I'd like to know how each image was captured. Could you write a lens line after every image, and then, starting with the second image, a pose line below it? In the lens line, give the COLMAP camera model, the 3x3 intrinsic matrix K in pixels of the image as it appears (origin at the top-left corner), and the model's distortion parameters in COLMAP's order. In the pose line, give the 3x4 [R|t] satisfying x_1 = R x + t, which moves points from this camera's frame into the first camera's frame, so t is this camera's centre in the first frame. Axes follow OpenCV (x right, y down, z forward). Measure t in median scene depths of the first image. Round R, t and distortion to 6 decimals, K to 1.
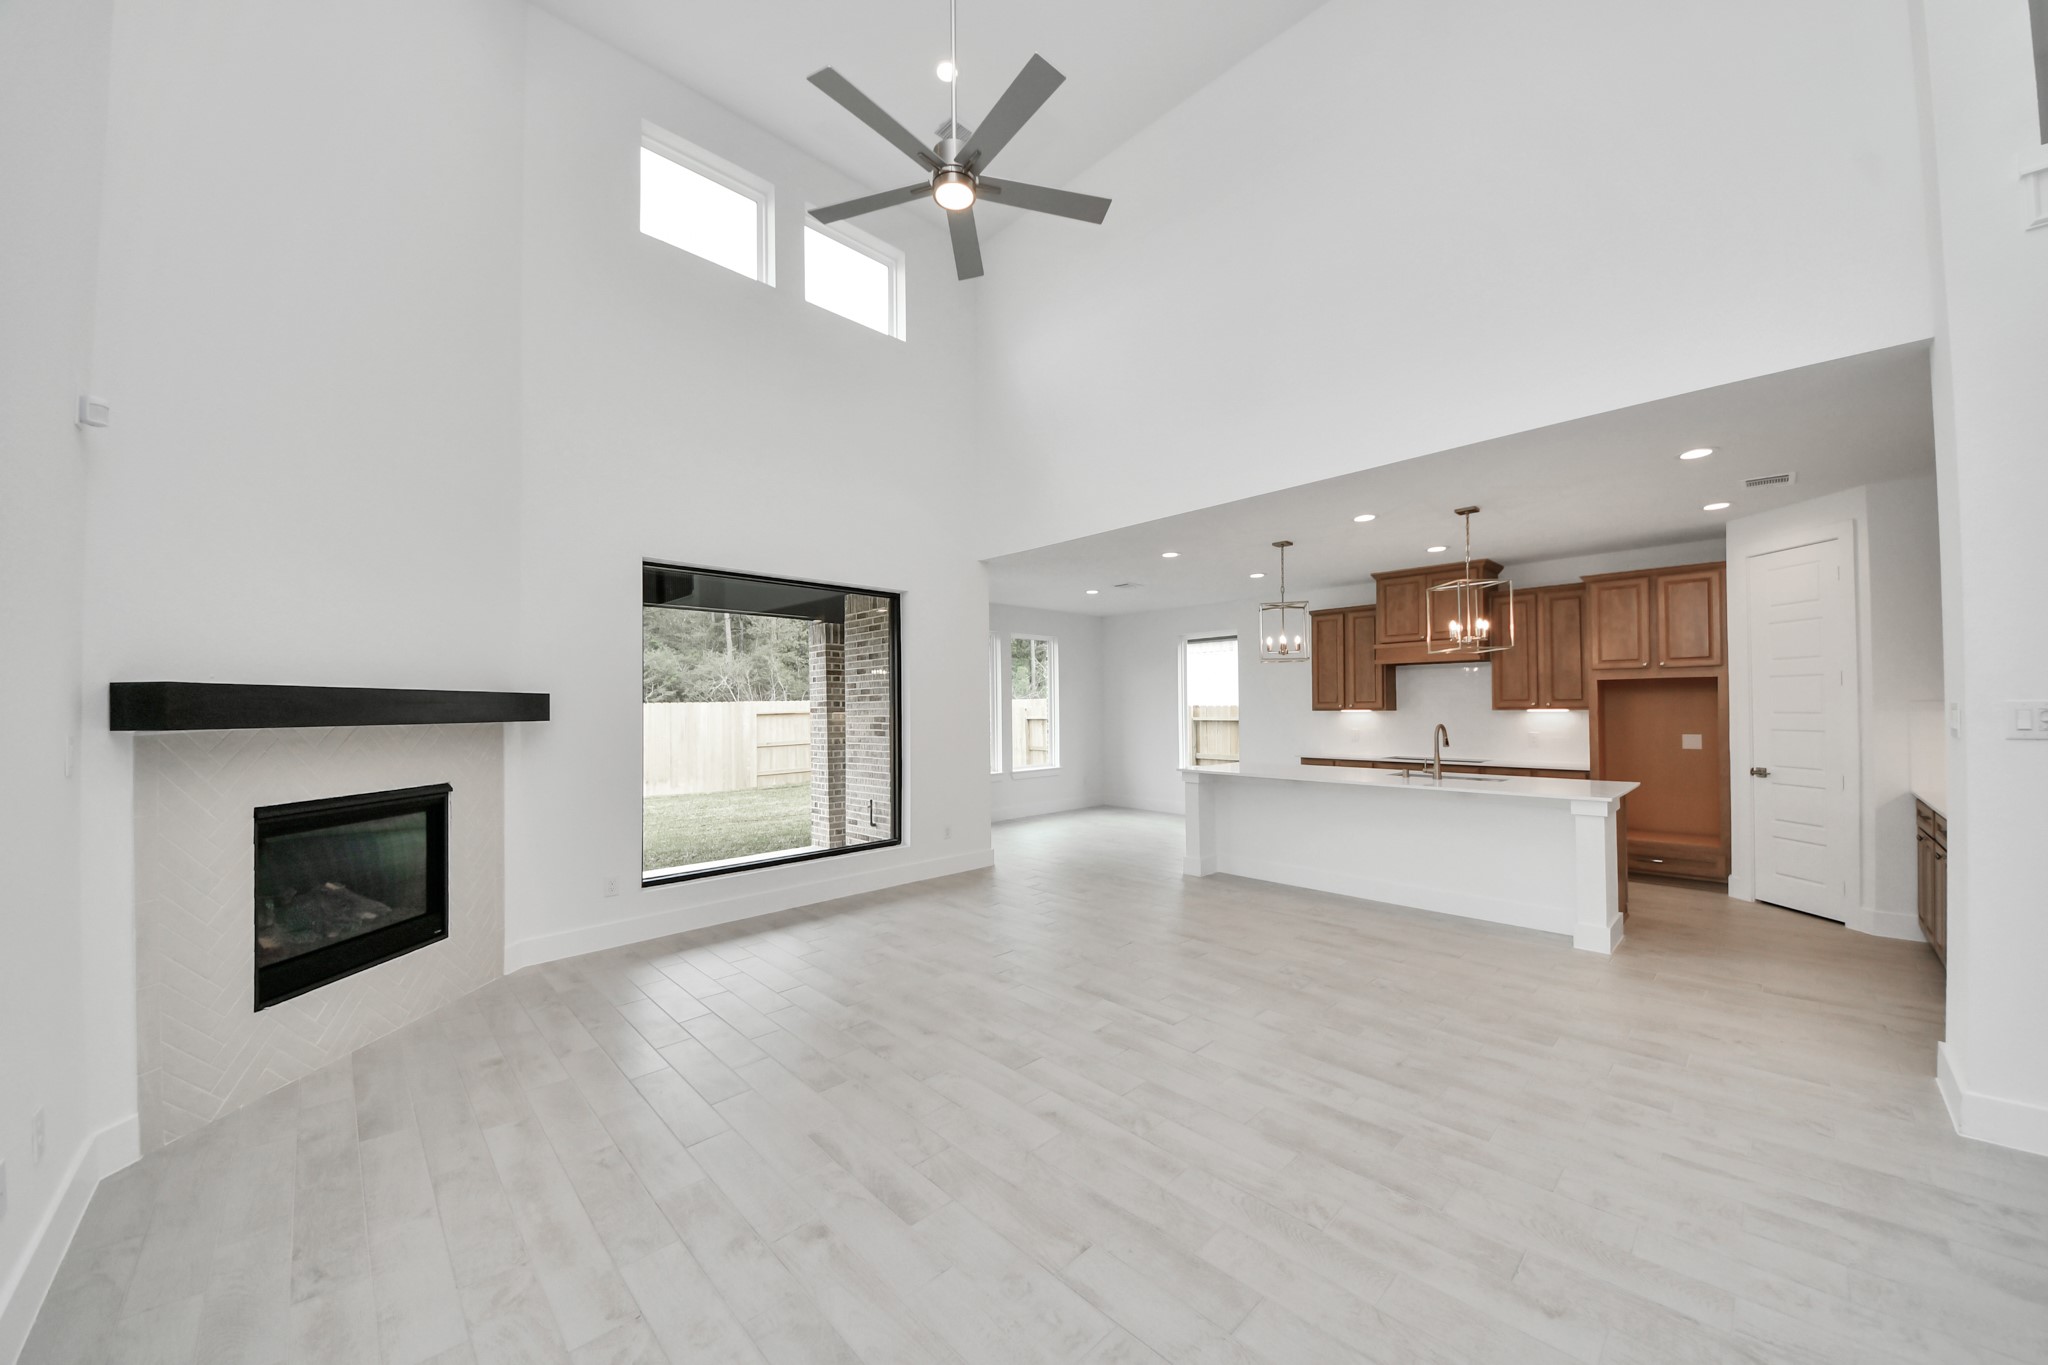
lens RADIAL K [[721.9, 0, 1023.4], [0, 721.9, 697.8], [0, 0, 1]] dist [0.045176, -0.028892]
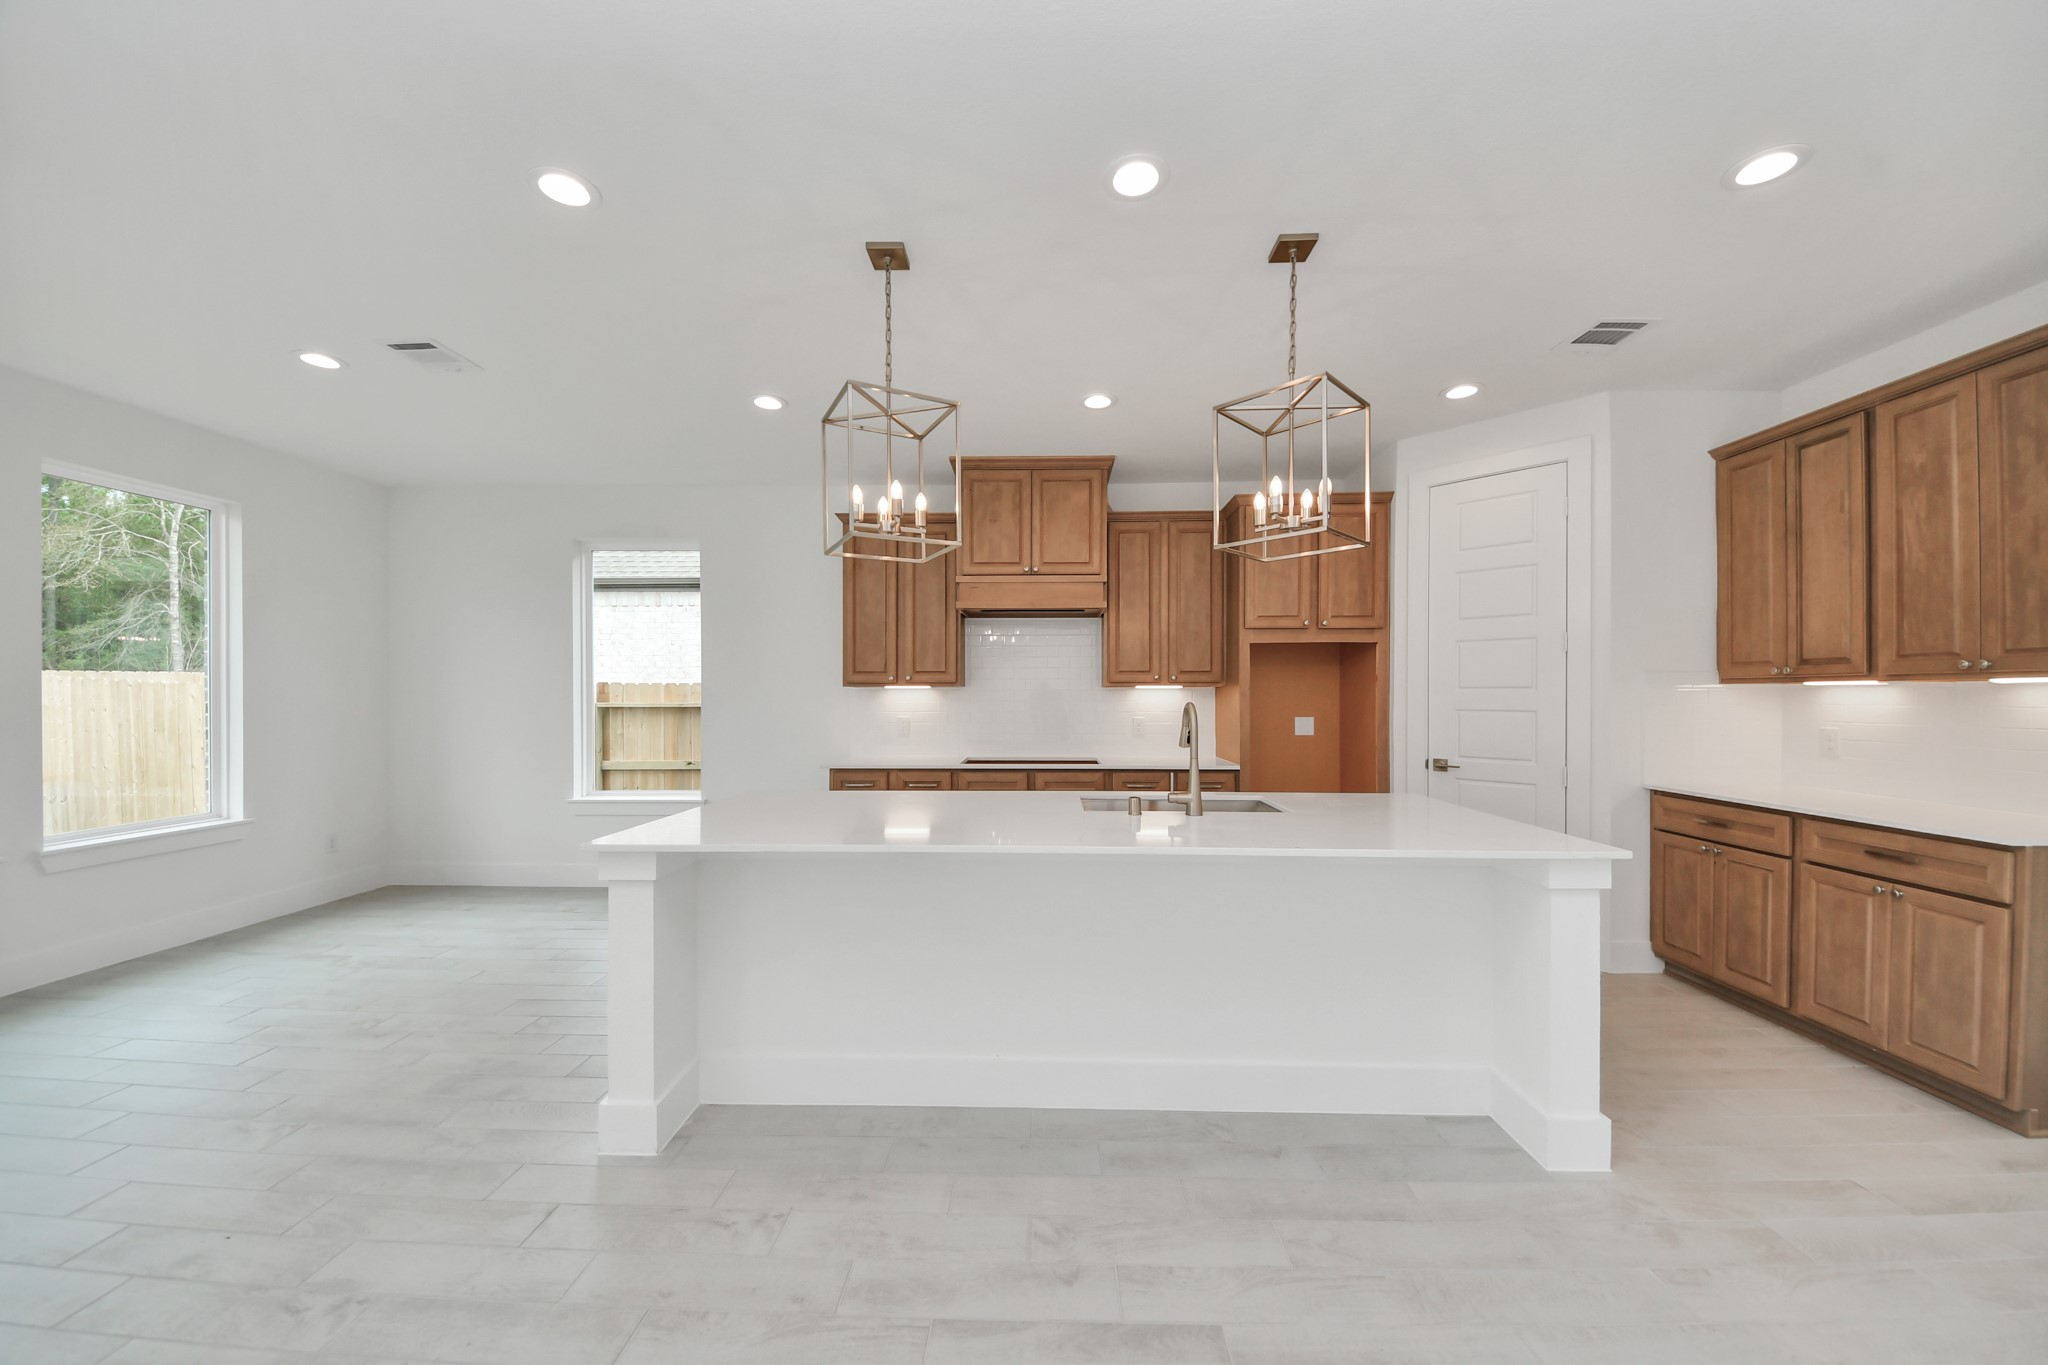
lens RADIAL K [[721.9, 0, 1023.4], [0, 721.9, 697.8], [0, 0, 1]] dist [0.045176, -0.028892]
pose [[0.714219, 0.004107, 0.699910, 0.171026], [-0.014876, 0.999846, 0.009313, 0.034992], [-0.699764, -0.017064, 0.714170, 0.875973]]
